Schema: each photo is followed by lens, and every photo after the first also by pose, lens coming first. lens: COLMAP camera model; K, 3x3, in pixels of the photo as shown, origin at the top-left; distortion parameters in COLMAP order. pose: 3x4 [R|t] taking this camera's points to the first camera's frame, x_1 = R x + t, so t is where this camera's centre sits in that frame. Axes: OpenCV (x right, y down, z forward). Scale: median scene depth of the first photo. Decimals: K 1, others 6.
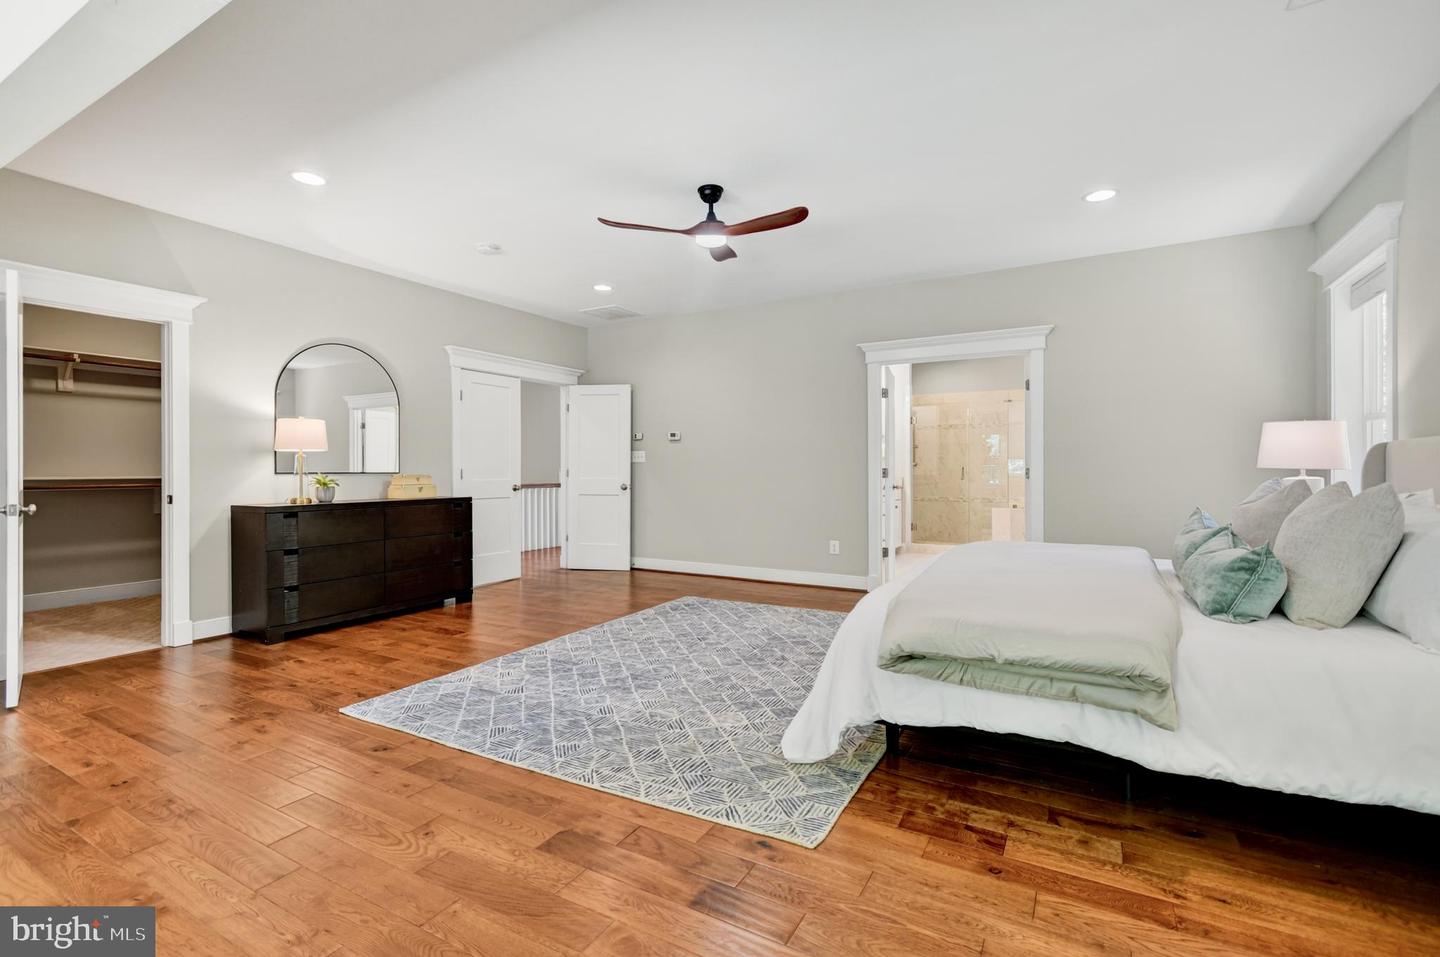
lens RADIAL K [[648.9, 0, 722.4], [0, 648.9, 473.1], [0, 0, 1]] dist [-0.003172, -0.000500]
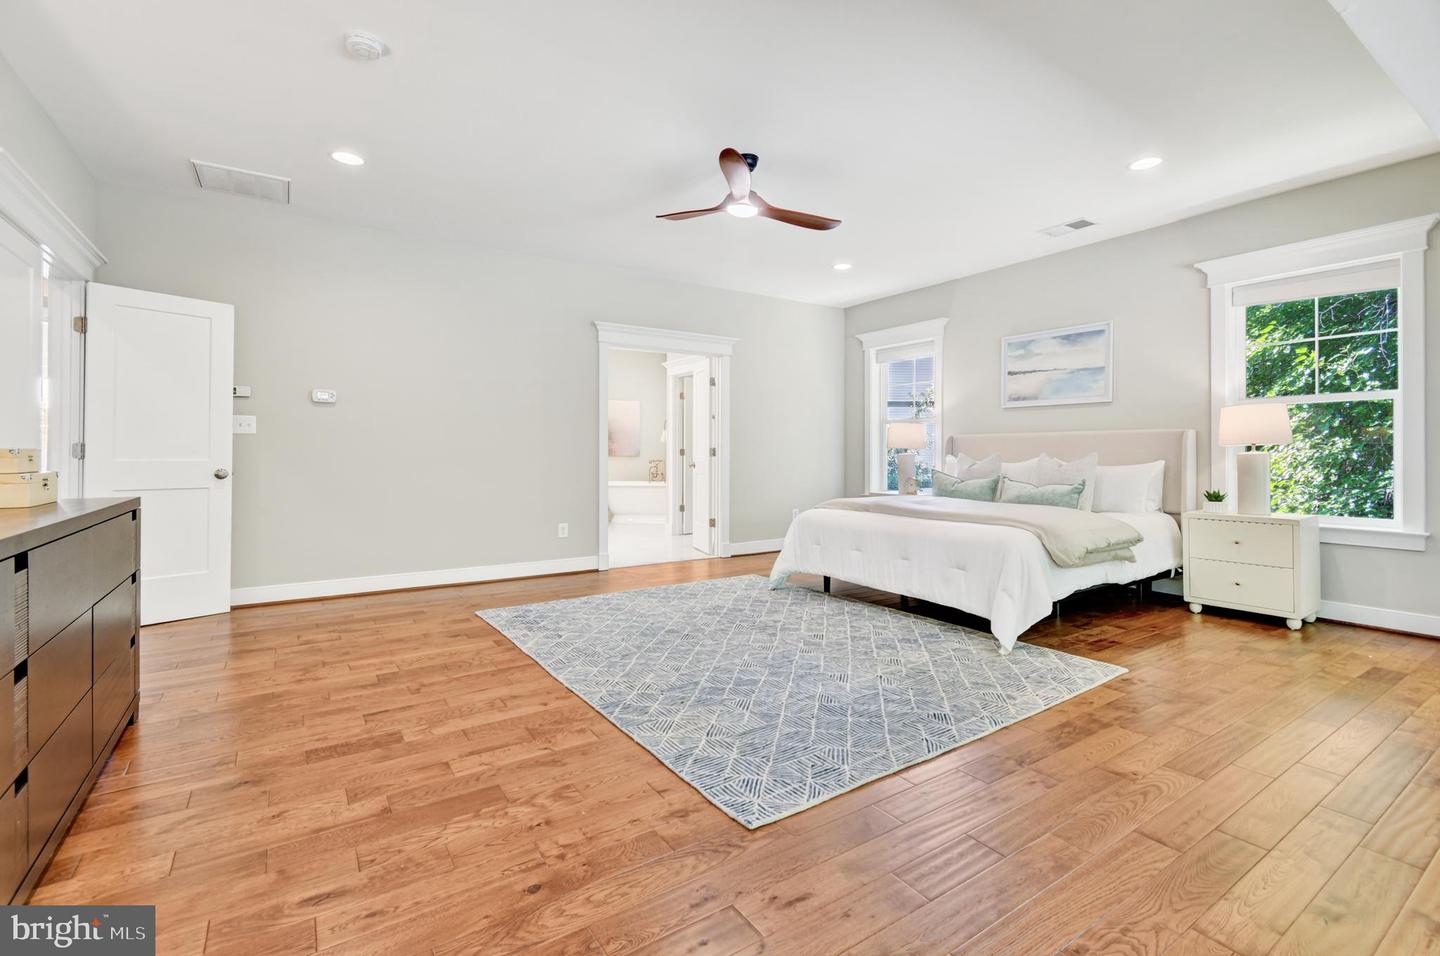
lens RADIAL K [[648.9, 0, 721.1], [0, 648.9, 466.4], [0, 0, 1]] dist [-0.003172, -0.000500]
pose [[0.451118, -0.015240, 0.892334, -0.942905], [0.002600, 0.999872, 0.015761, 0.011107], [-0.892460, -0.004790, 0.451100, 0.615553]]
